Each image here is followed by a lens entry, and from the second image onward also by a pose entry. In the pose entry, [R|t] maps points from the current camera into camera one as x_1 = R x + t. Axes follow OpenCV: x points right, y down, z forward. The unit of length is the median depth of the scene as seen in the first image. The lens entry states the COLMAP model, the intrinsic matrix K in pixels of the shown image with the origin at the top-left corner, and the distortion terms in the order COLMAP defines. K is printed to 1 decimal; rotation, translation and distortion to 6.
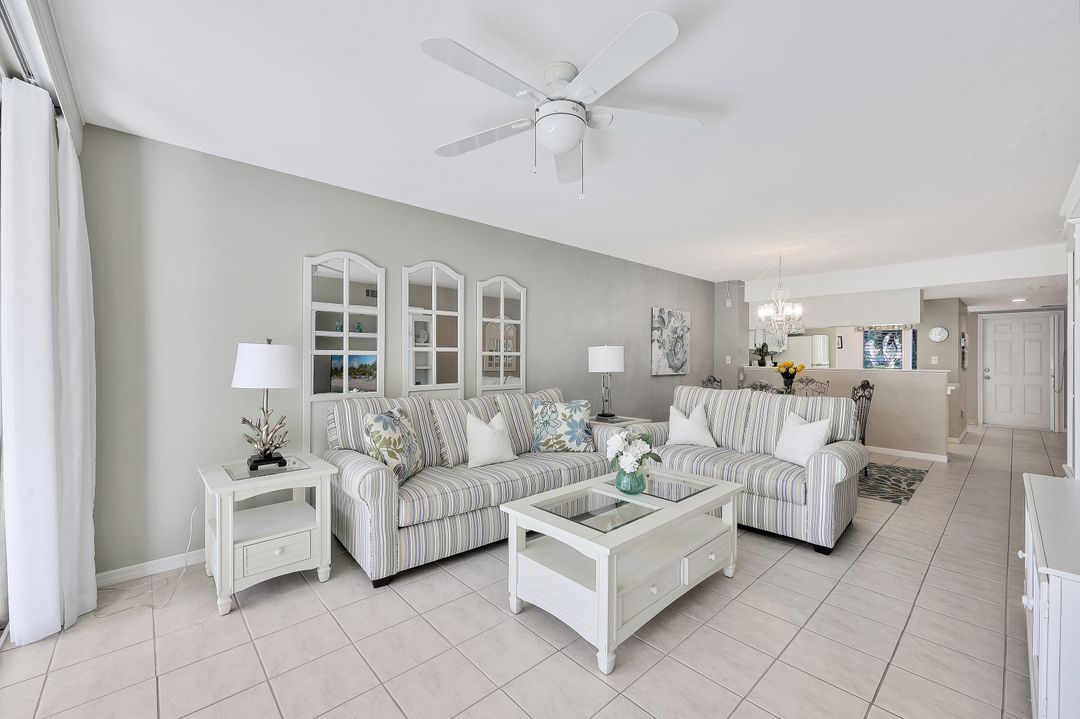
lens RADIAL K [[436.5, 0, 540.0], [0, 436.5, 359.5], [0, 0, 1]] dist [-0.000318, -0.000404]
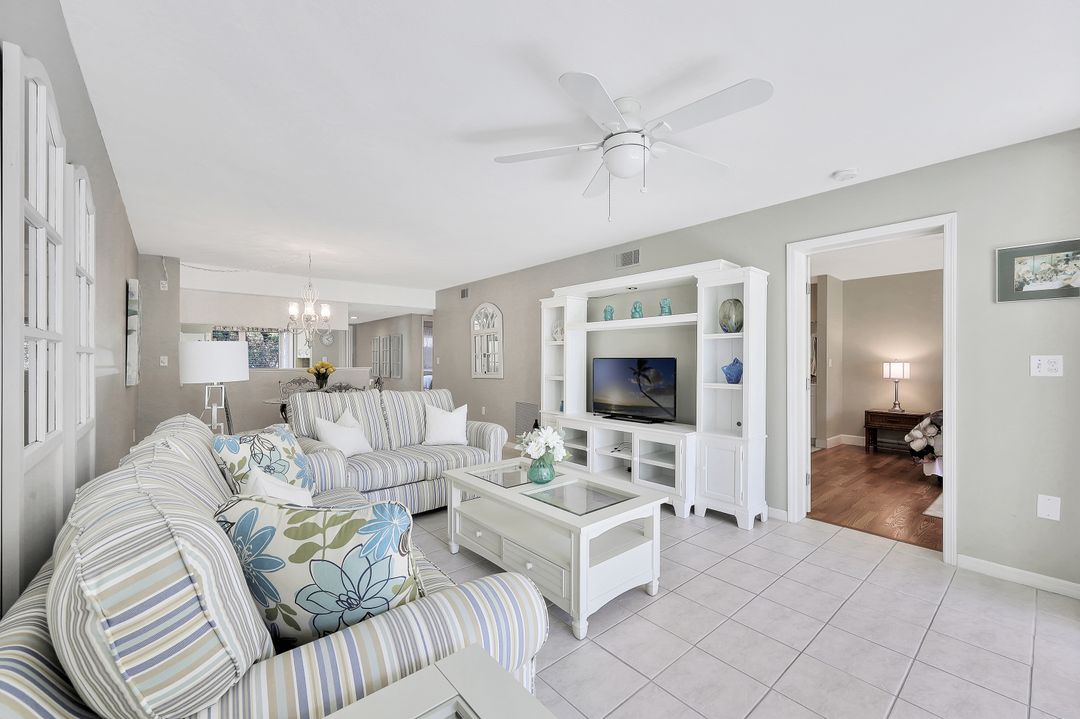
lens RADIAL K [[436.5, 0, 540.0], [0, 436.5, 359.5], [0, 0, 1]] dist [-0.000318, -0.000404]
pose [[0.040016, -0.006737, 0.999176, -0.328916], [0.004177, 0.999970, 0.006575, -0.004265], [-0.999190, 0.003911, 0.040043, 0.355120]]
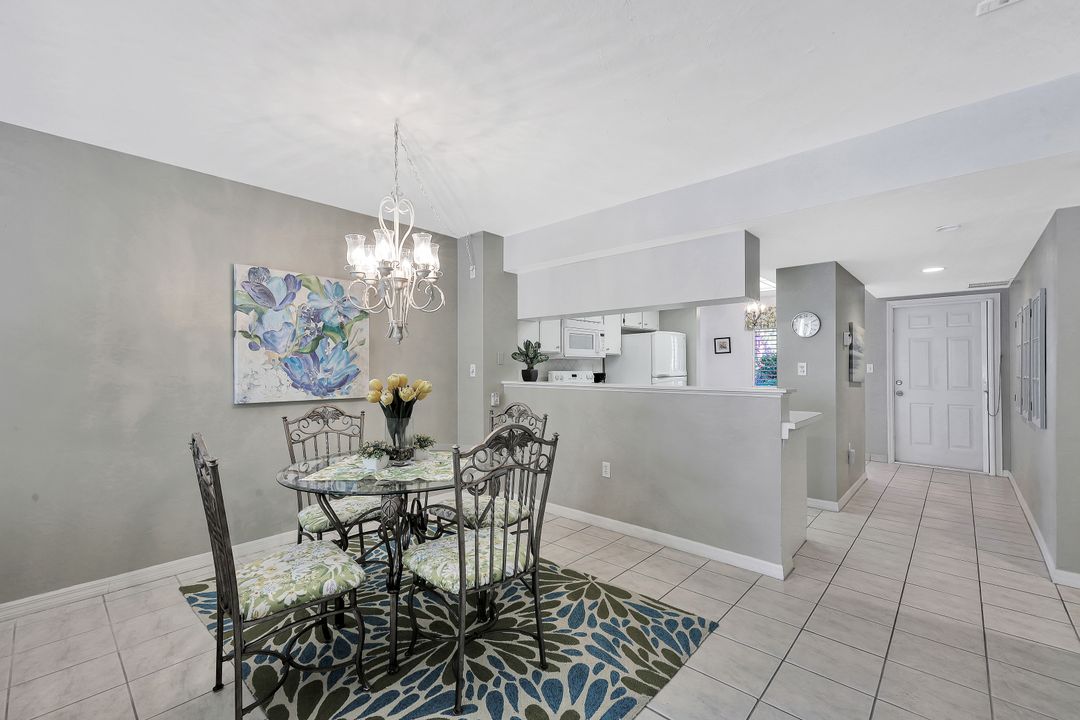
lens RADIAL K [[459.4, 0, 542.1], [0, 459.4, 367.4], [0, 0, 1]] dist [0.001852, 0.000391]
pose [[0.996001, -0.006380, 0.089110, 0.520968], [0.006744, 0.999970, -0.003786, -0.000328], [-0.089083, 0.004372, 0.996015, 0.428079]]
